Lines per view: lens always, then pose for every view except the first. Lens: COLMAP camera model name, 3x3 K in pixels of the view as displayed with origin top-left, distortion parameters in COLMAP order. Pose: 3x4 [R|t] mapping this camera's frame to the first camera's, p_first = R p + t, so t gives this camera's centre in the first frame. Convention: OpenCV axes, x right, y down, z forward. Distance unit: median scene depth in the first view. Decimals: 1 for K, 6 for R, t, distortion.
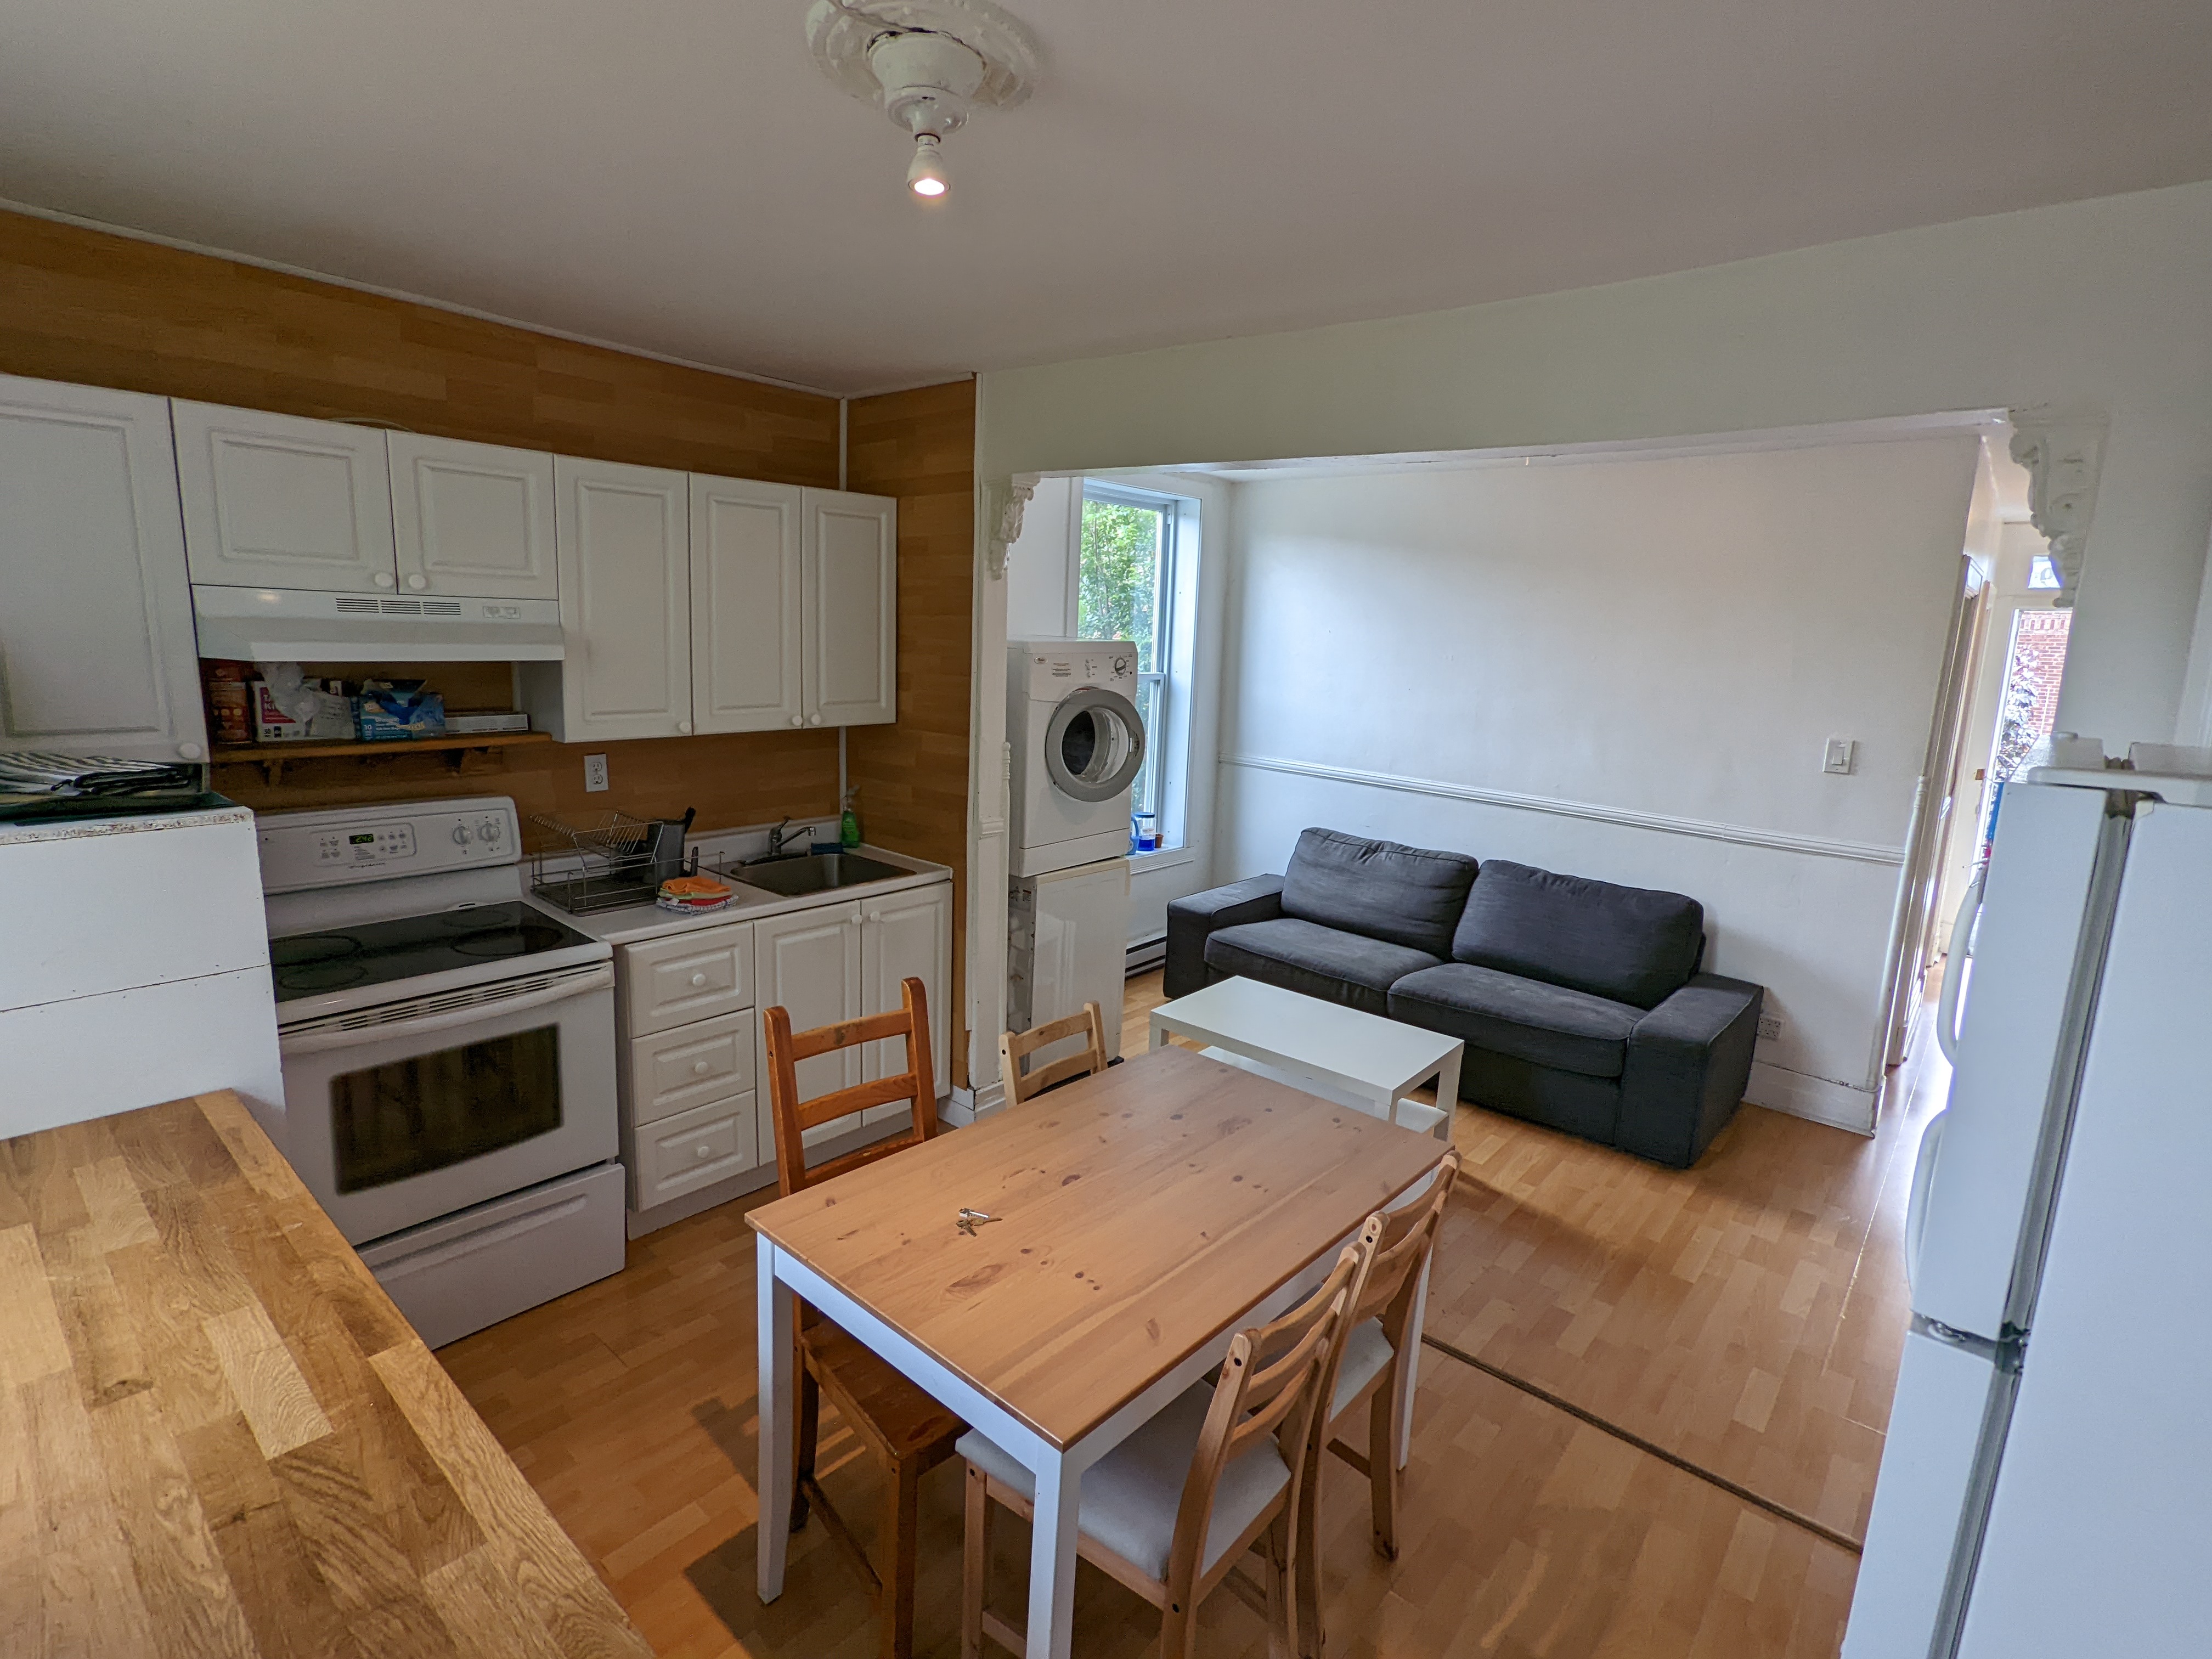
lens RADIAL K [[1066.8, 0, 1100.7], [0, 1066.8, 819.1], [0, 0, 1]] dist [-0.021333, 0.000174]
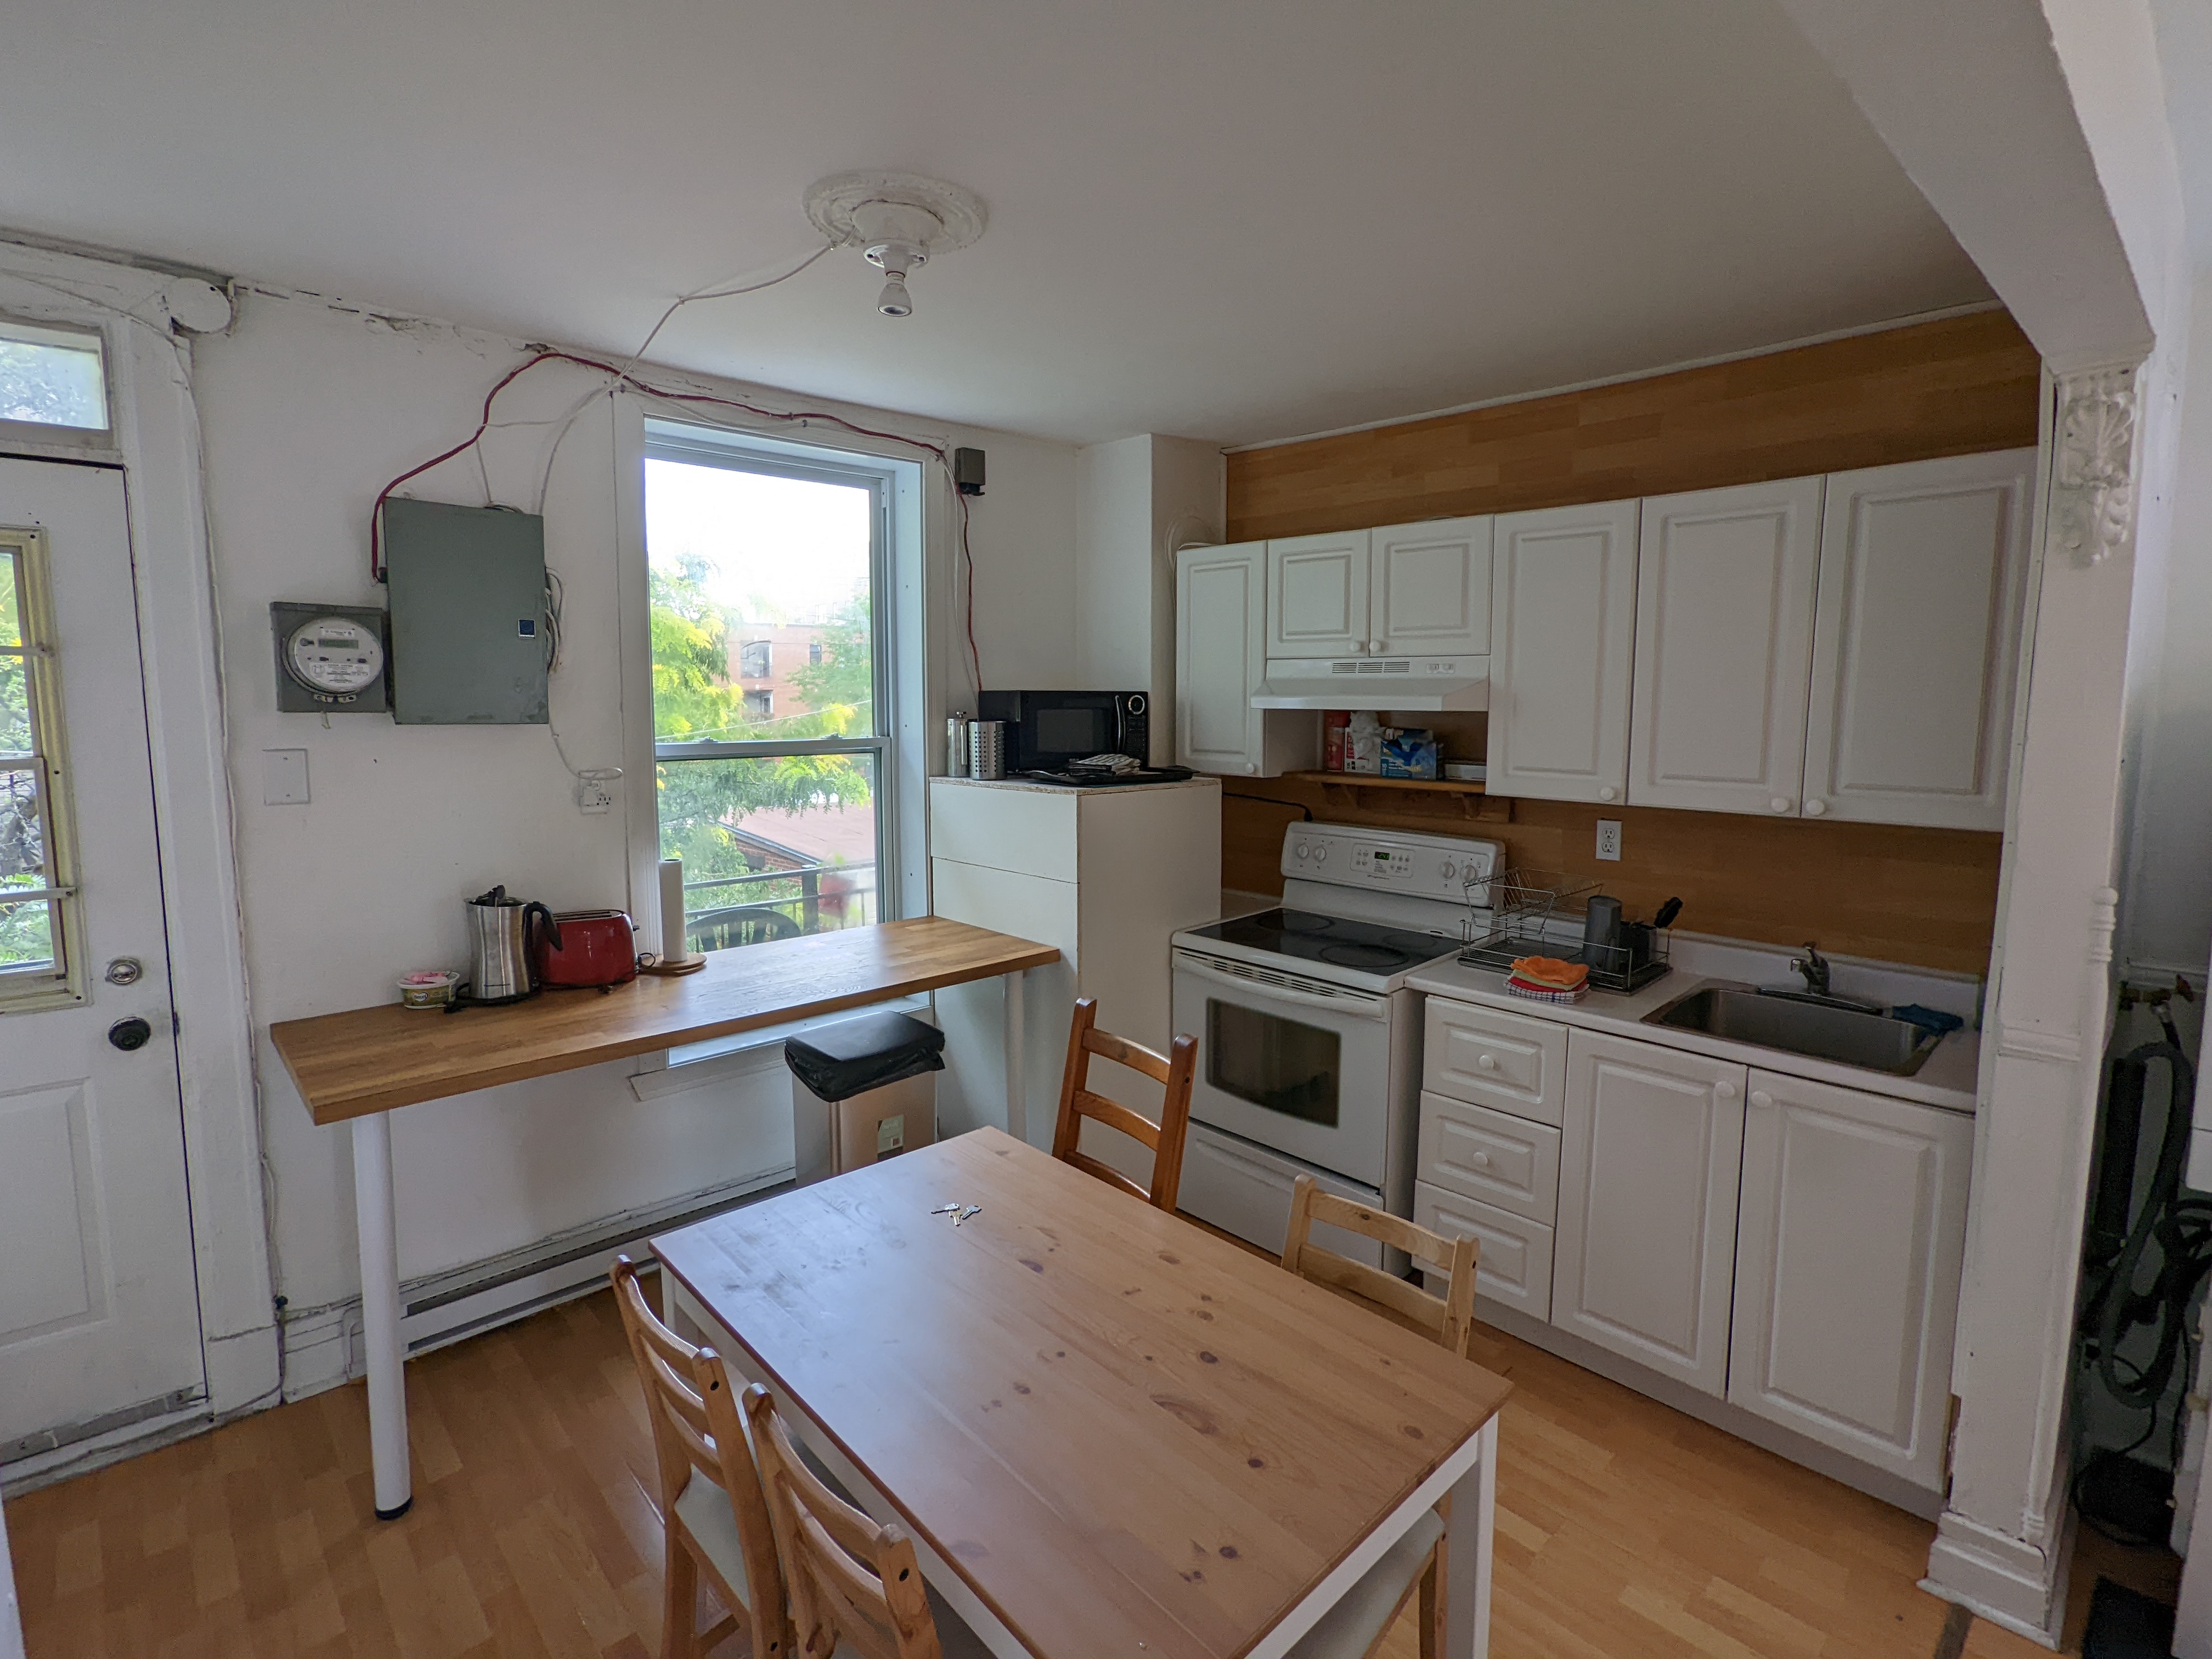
lens RADIAL K [[1118.7, 0, 1106.0], [0, 1118.7, 829.5], [0, 0, 1]] dist [-0.049274, 0.000097]
pose [[-0.099391, 0.089516, -0.991014, 0.610218], [-0.177638, 0.978350, 0.106188, -0.090647], [0.979064, 0.186596, -0.081338, 0.766544]]
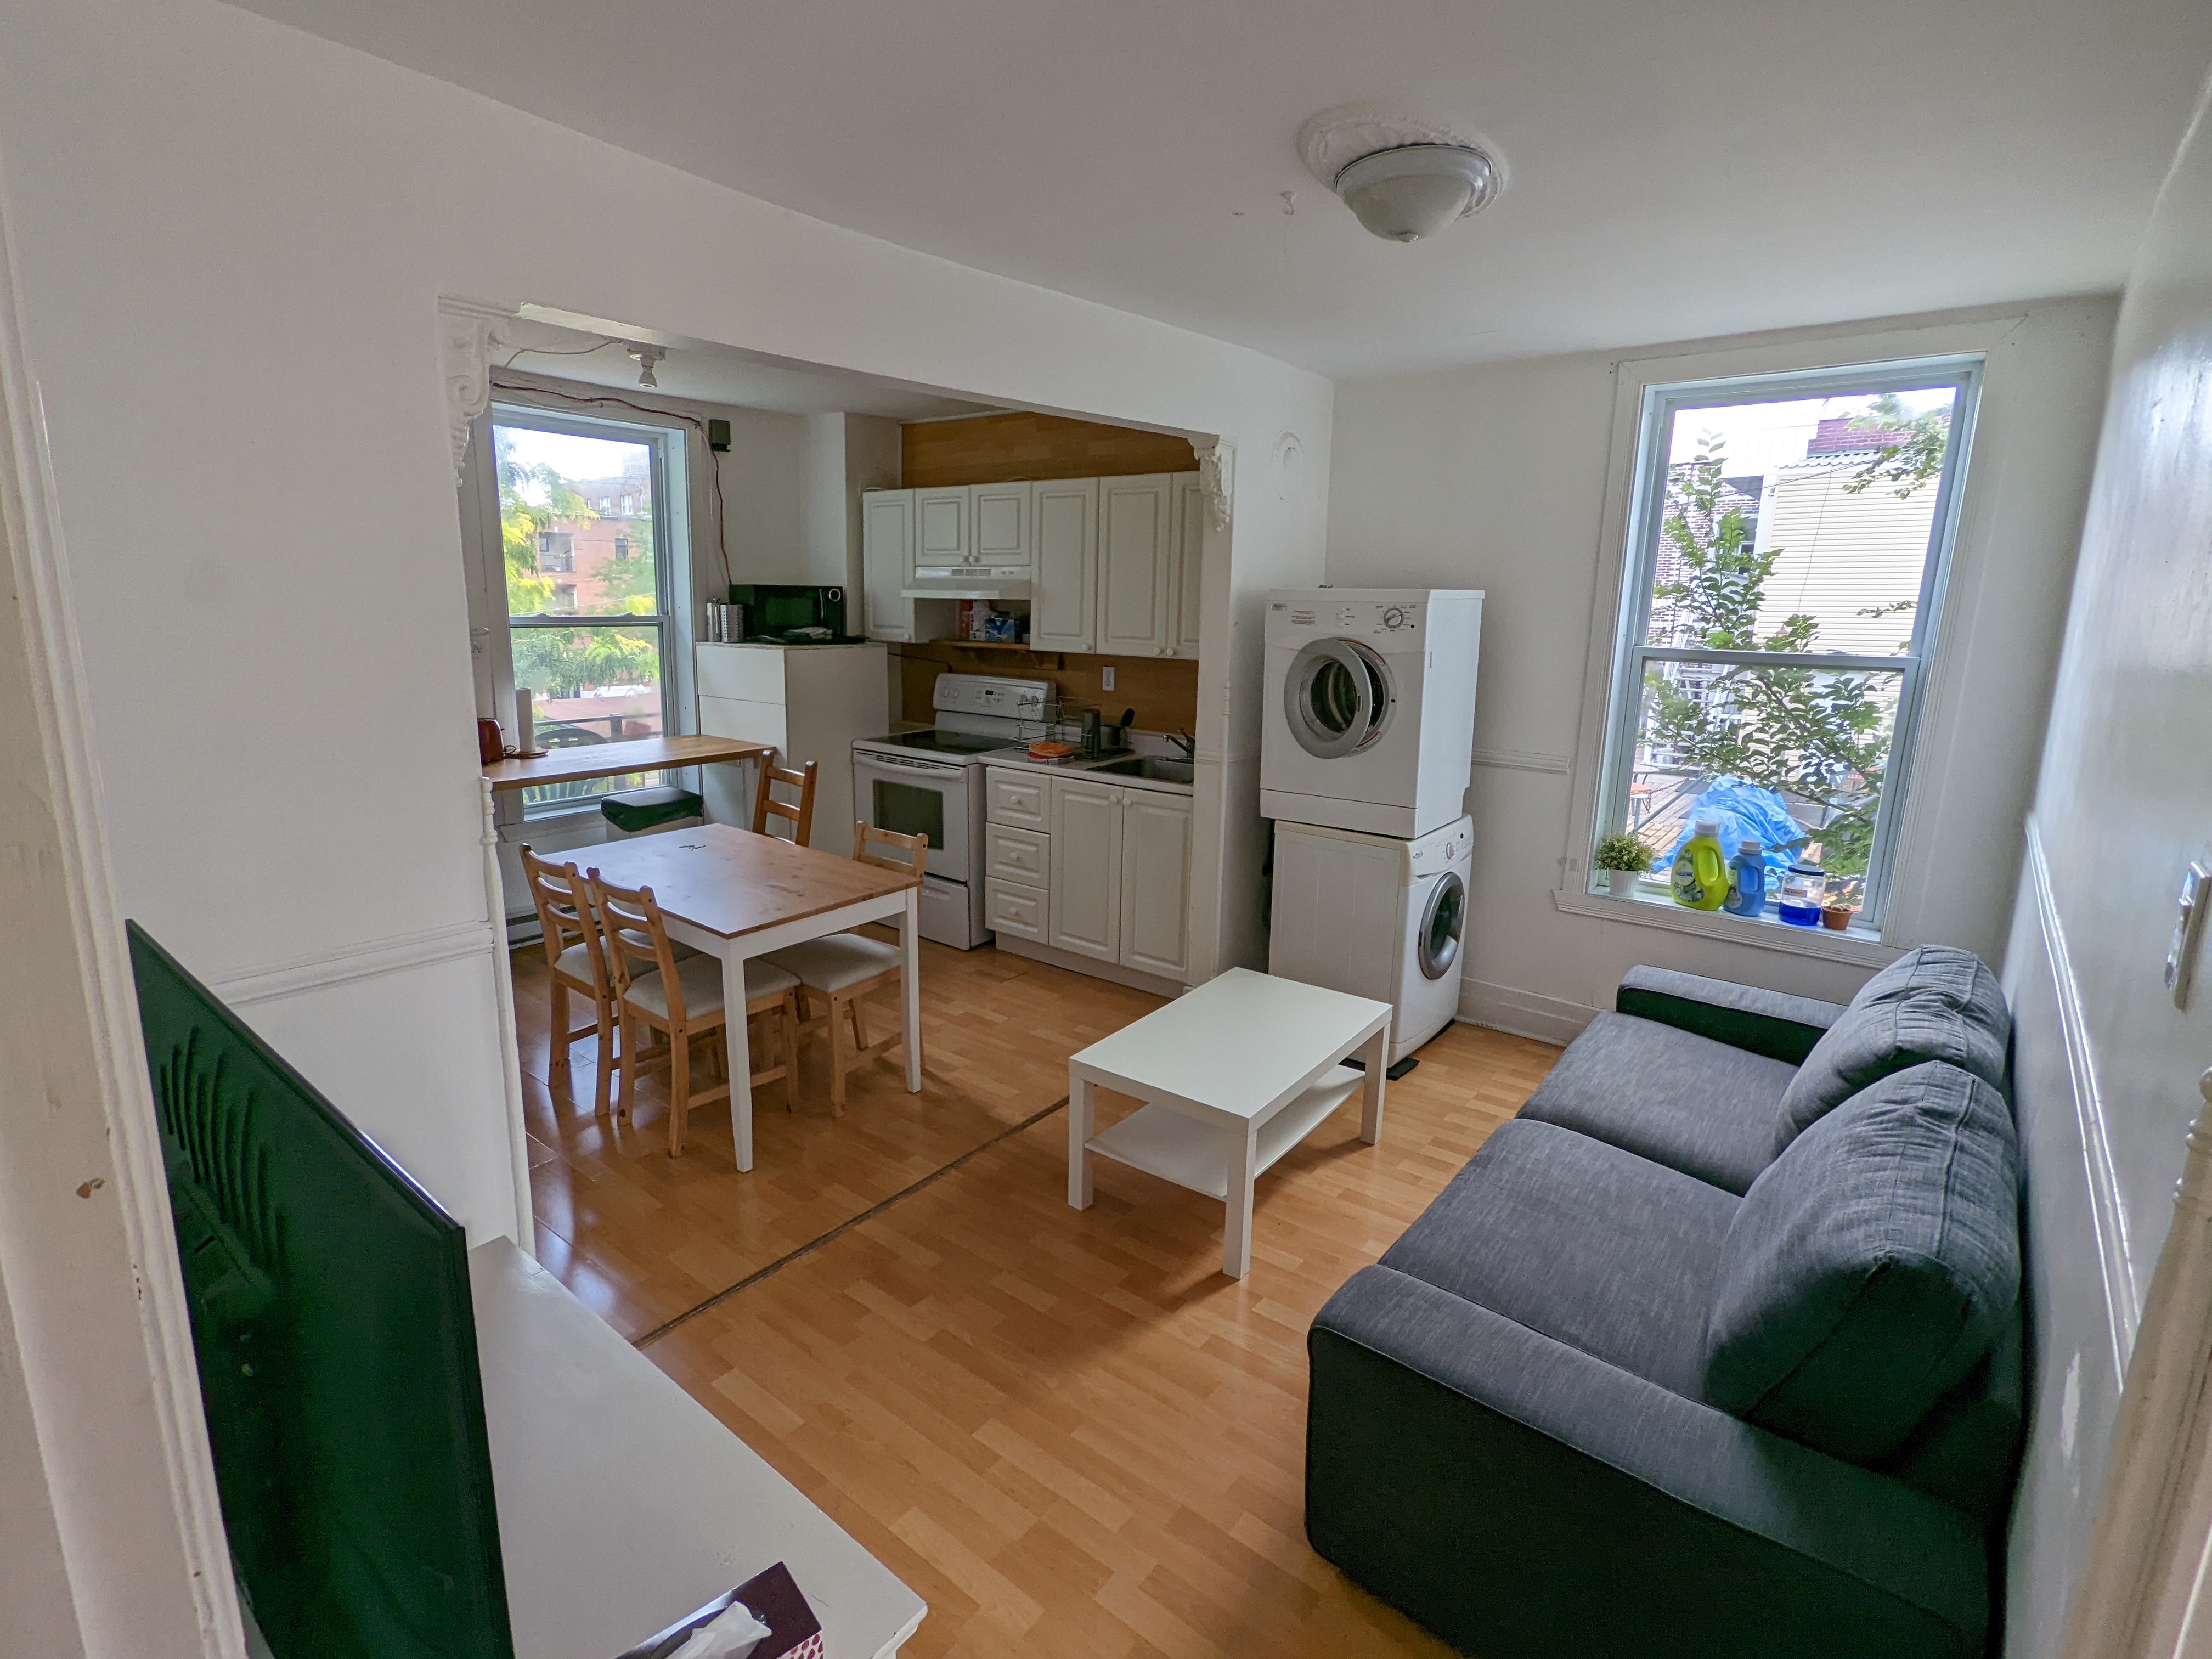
lens RADIAL K [[1161.9, 0, 1102.7], [0, 1161.9, 820.8], [0, 0, 1]] dist [-0.038601, 0.000277]
pose [[0.032942, 0.159960, -0.986574, 1.434836], [-0.189348, 0.970232, 0.150988, -0.113085], [0.981357, 0.181832, 0.062250, 1.090072]]
